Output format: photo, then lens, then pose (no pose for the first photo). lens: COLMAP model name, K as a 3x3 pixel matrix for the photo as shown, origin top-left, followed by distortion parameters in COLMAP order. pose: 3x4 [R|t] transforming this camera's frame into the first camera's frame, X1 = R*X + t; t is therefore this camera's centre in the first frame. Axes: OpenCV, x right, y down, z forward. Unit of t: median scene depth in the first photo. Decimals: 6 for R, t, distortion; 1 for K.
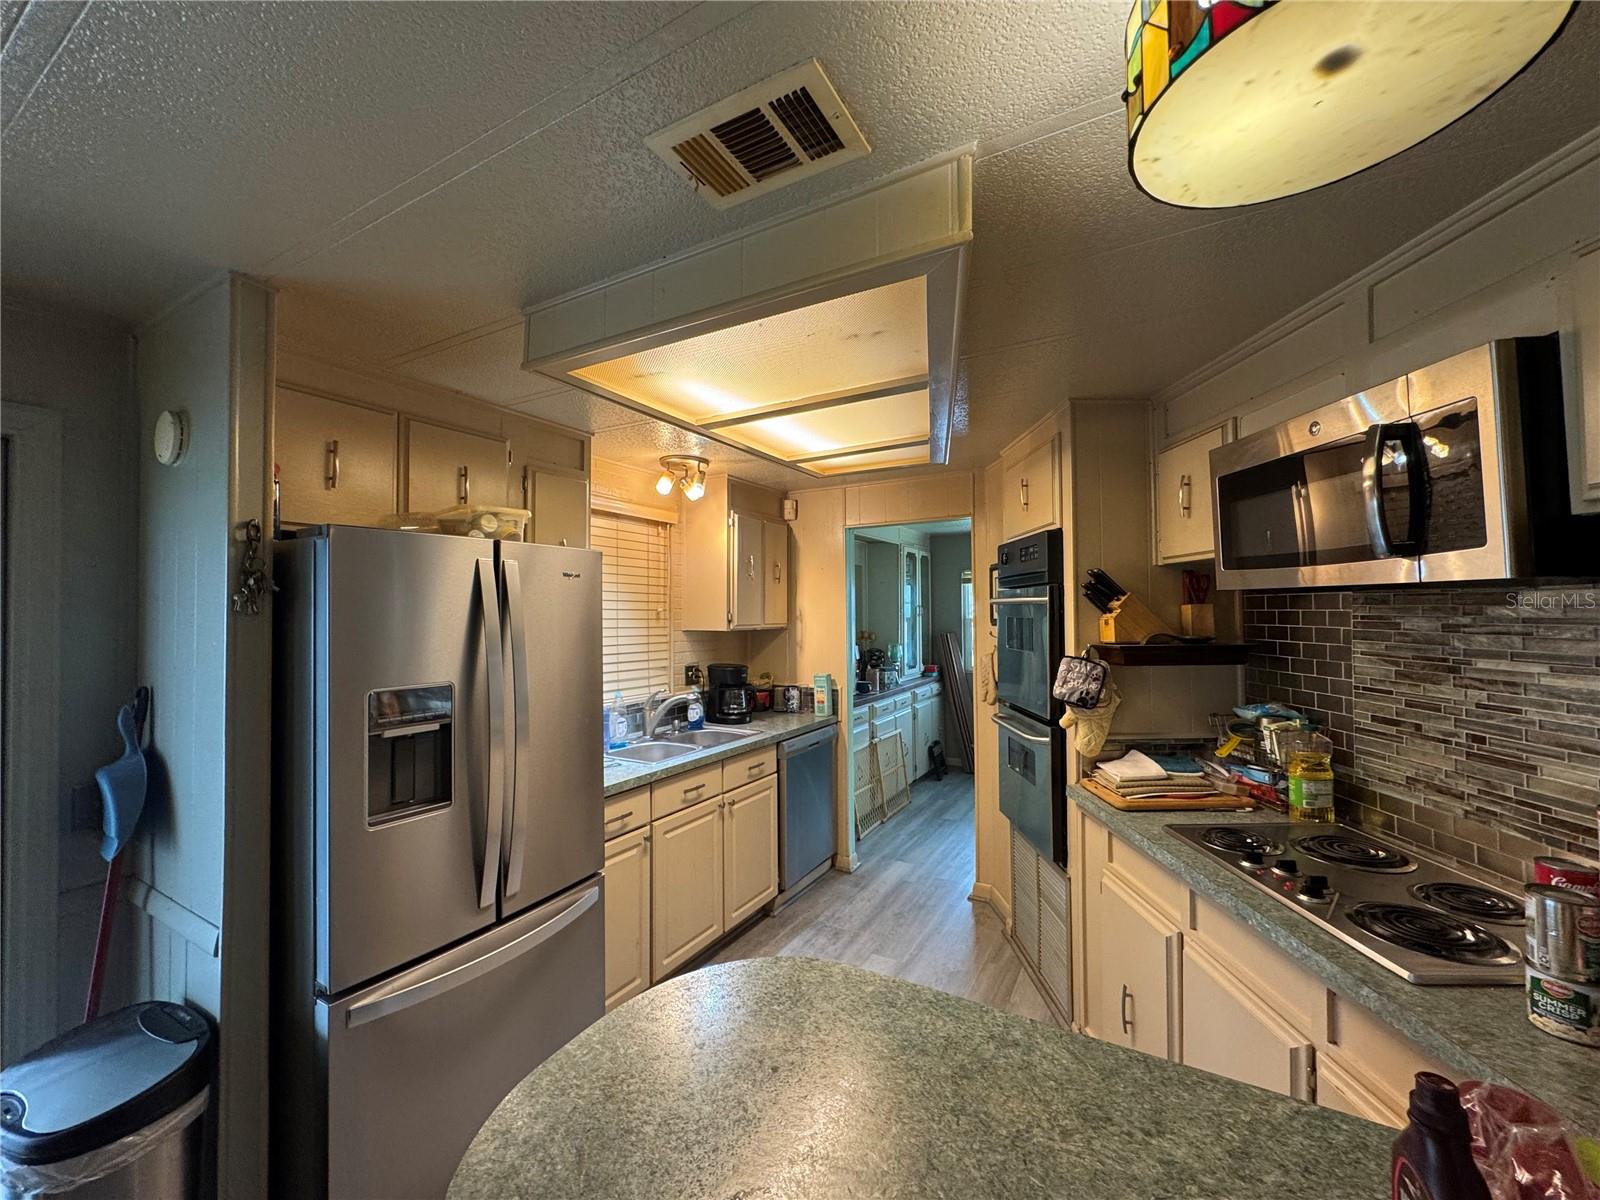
lens RADIAL K [[637.0, 0, 798.8], [0, 637.0, 597.4], [0, 0, 1]] dist [-0.001115, 0.000020]
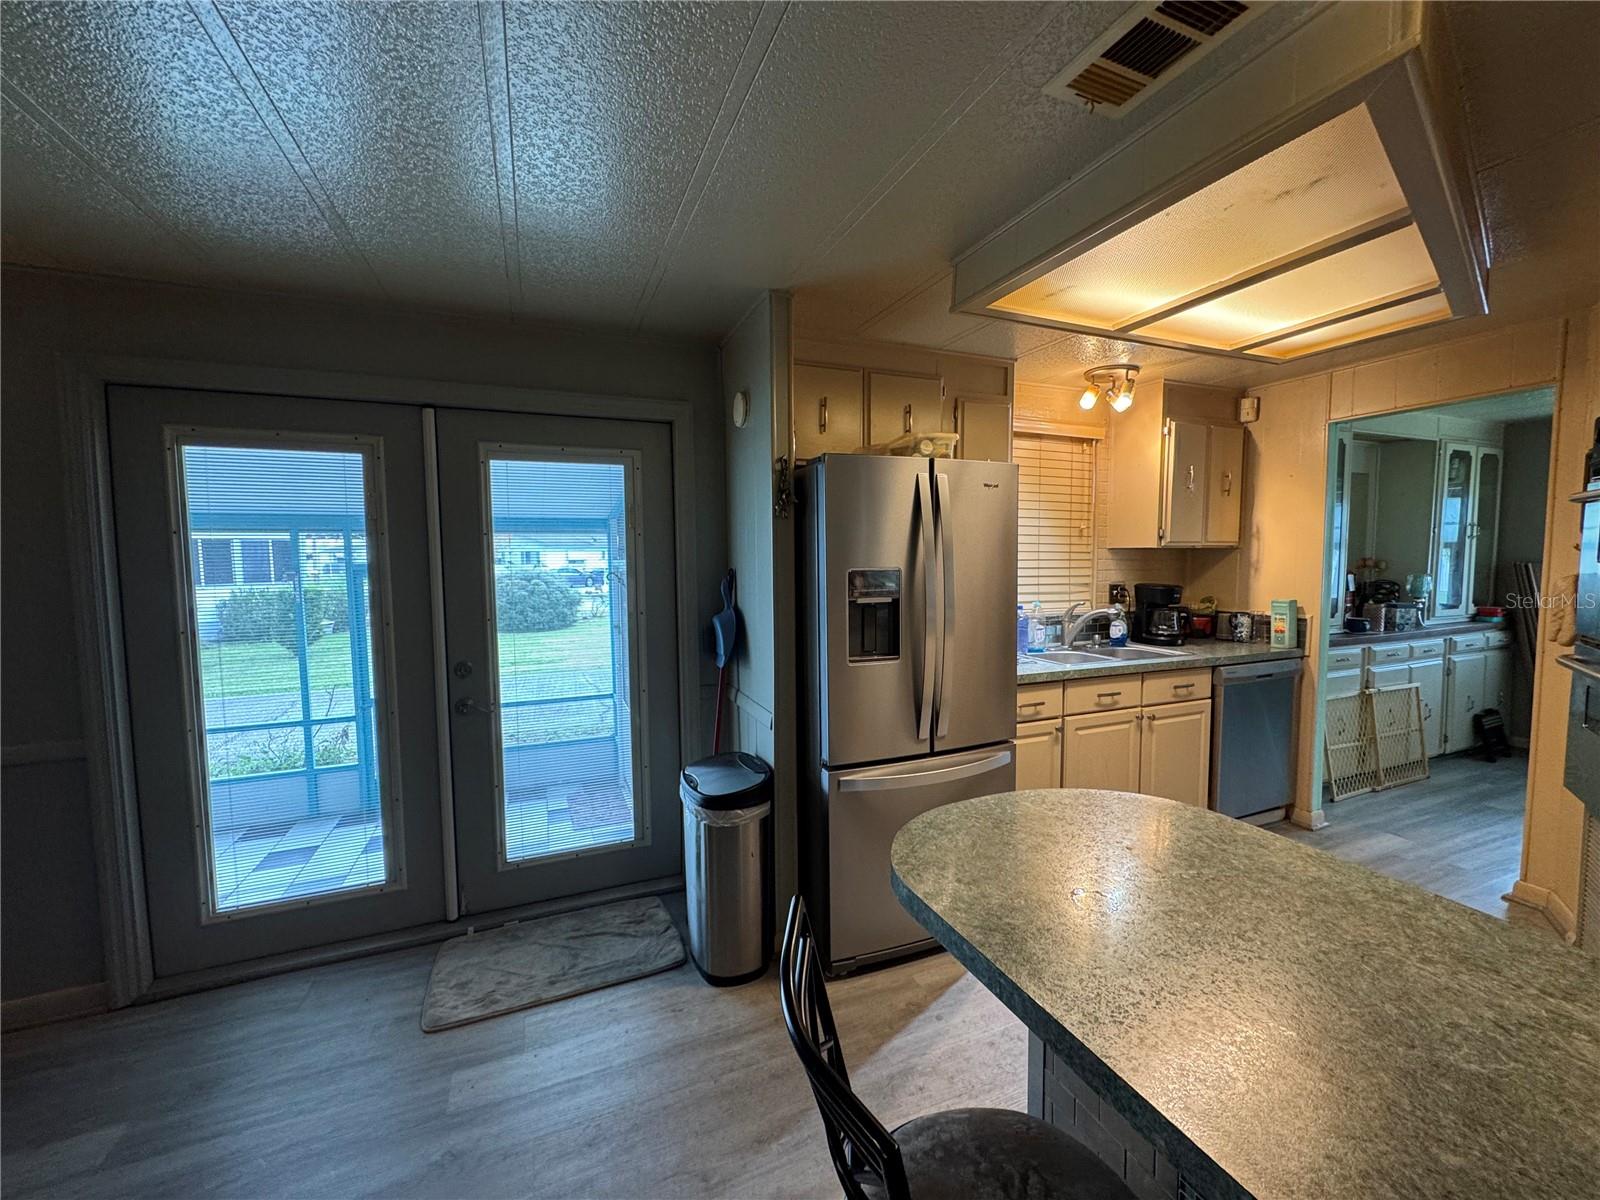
lens RADIAL K [[637.0, 0, 798.8], [0, 637.0, 597.4], [0, 0, 1]] dist [-0.001115, 0.000020]
pose [[0.791119, 0.042606, -0.610176, 0.065680], [0.016049, 0.995782, 0.090341, 0.044366], [0.611451, -0.081263, 0.787098, -0.116356]]
